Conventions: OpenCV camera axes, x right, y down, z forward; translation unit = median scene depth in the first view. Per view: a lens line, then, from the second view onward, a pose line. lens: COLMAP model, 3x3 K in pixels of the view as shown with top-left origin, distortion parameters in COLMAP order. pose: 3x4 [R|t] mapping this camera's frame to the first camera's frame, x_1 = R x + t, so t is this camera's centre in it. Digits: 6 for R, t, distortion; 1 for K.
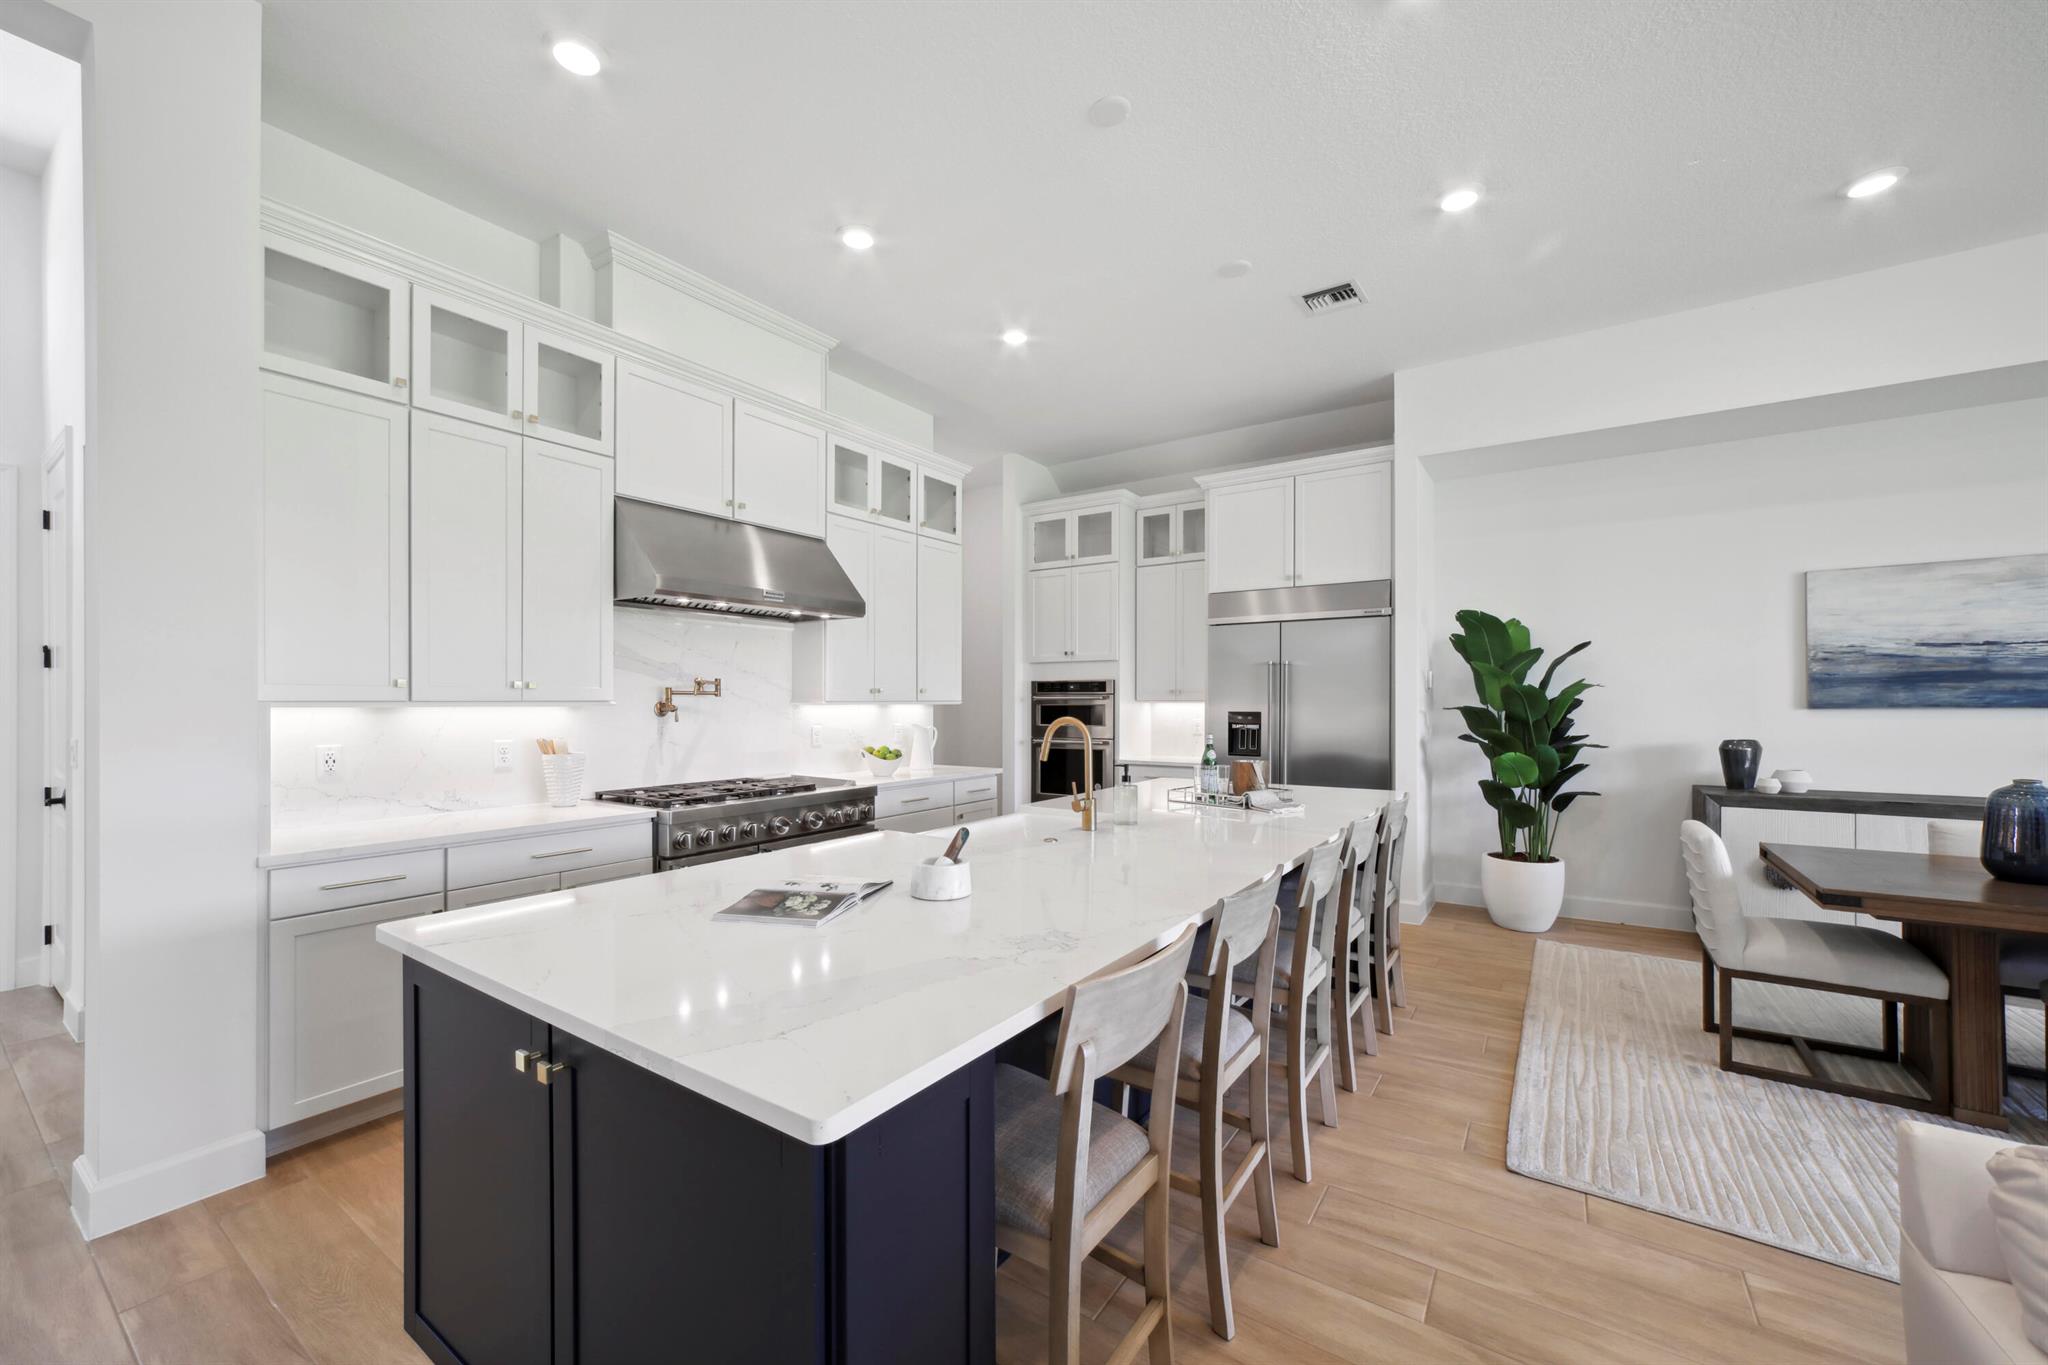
lens RADIAL K [[820.6, 0, 1038.5], [0, 820.6, 699.7], [0, 0, 1]] dist [0.017687, 0.009411]
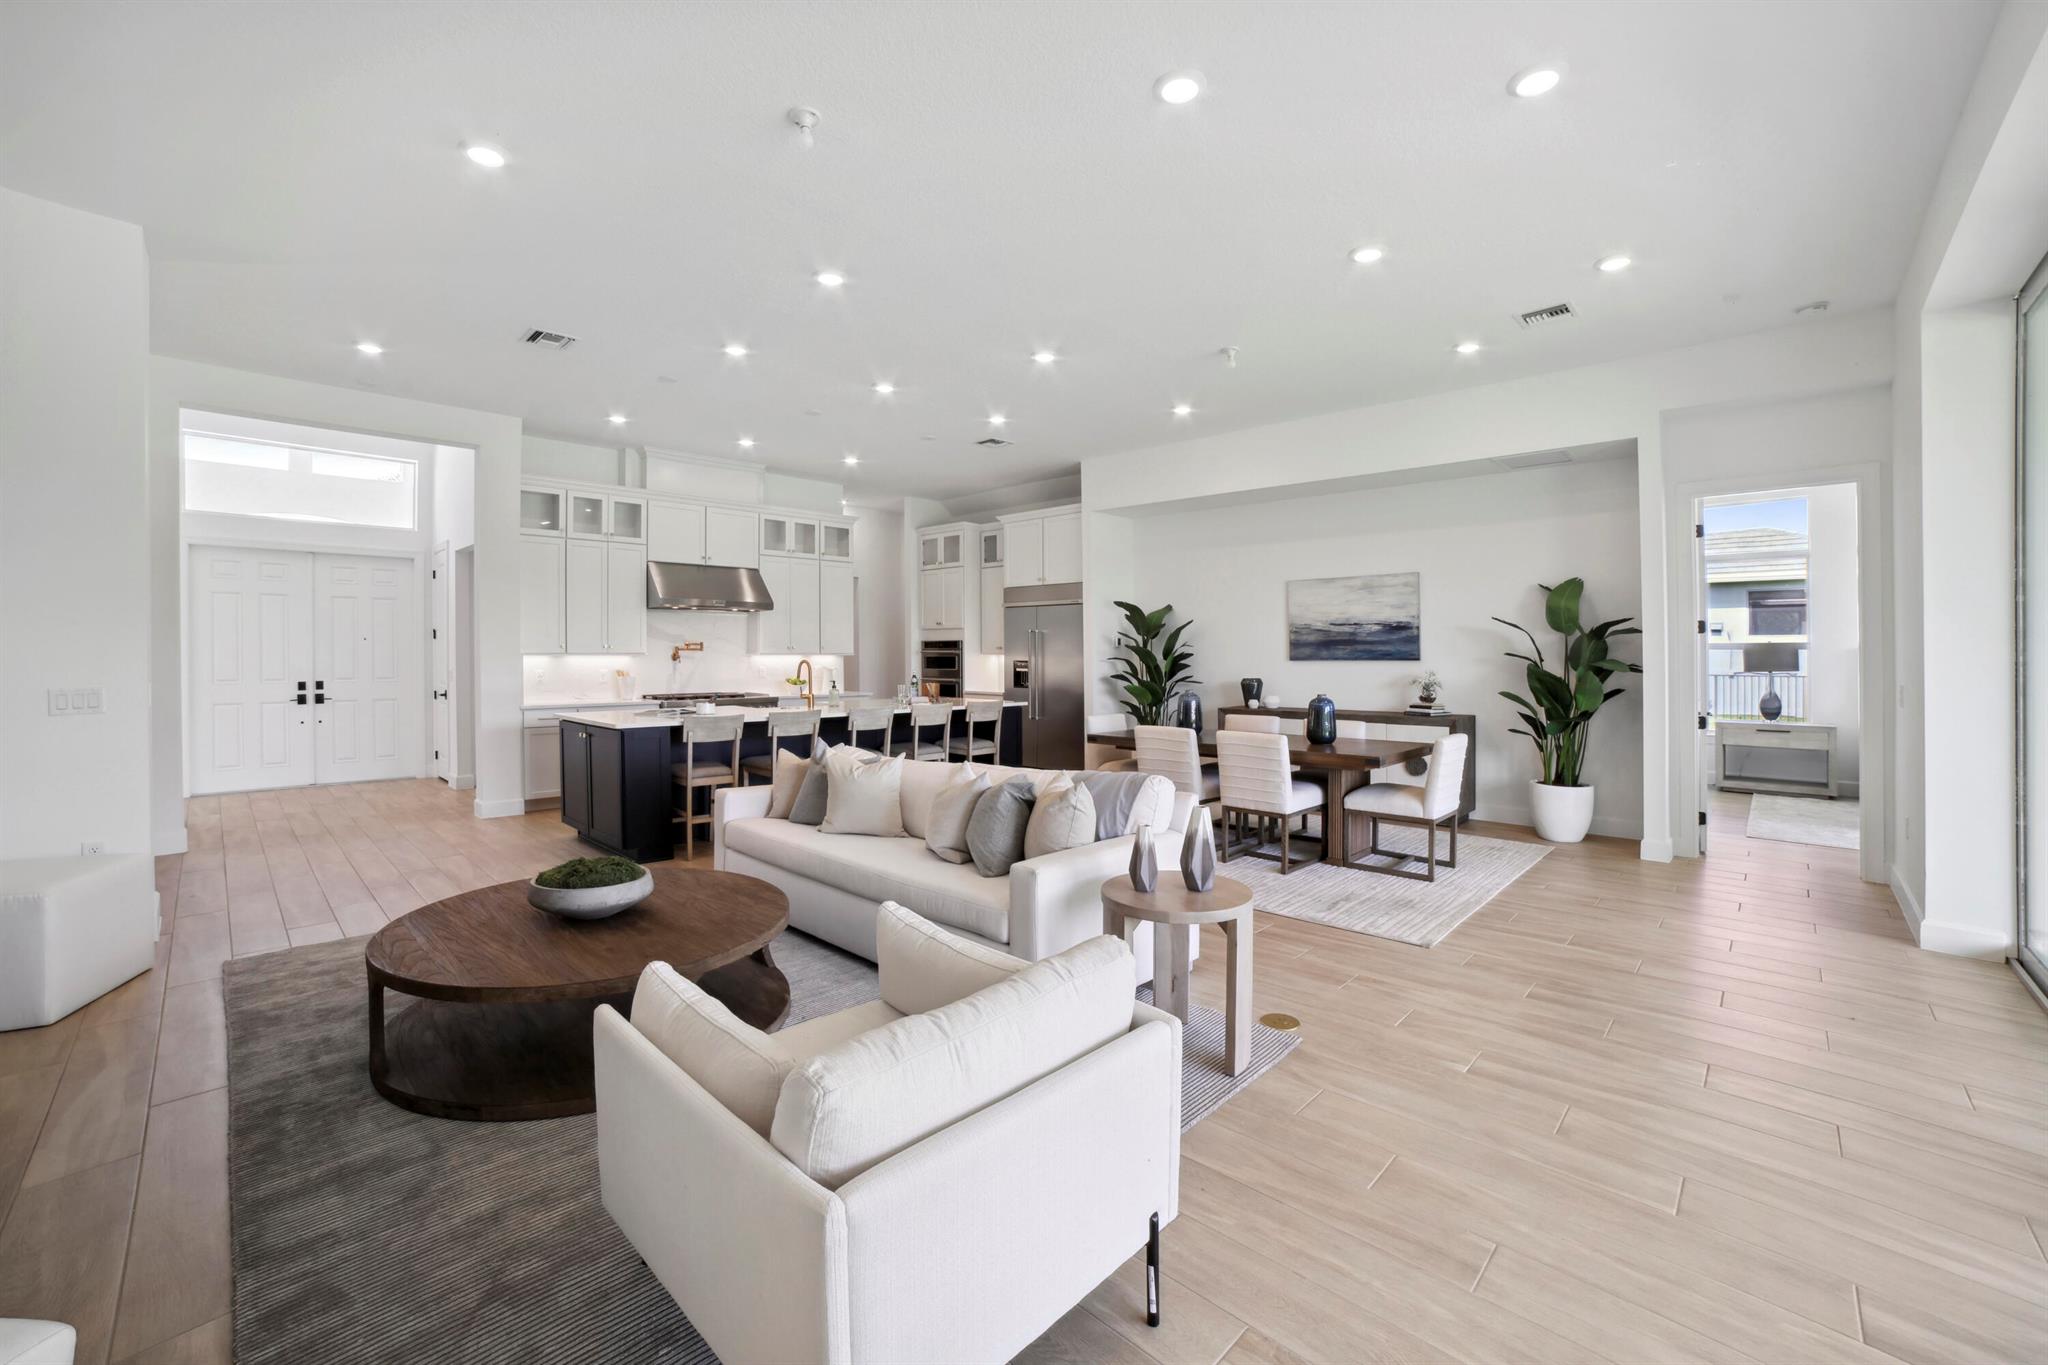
lens RADIAL K [[812.0, 0, 996.5], [0, 812.0, 653.1], [0, 0, 1]] dist [-0.009192, 0.000117]
pose [[0.982302, 0.004407, -0.187254, 0.653714], [-0.003579, 0.999982, 0.004760, -0.010215], [0.187271, -0.004006, 0.982300, -0.774957]]
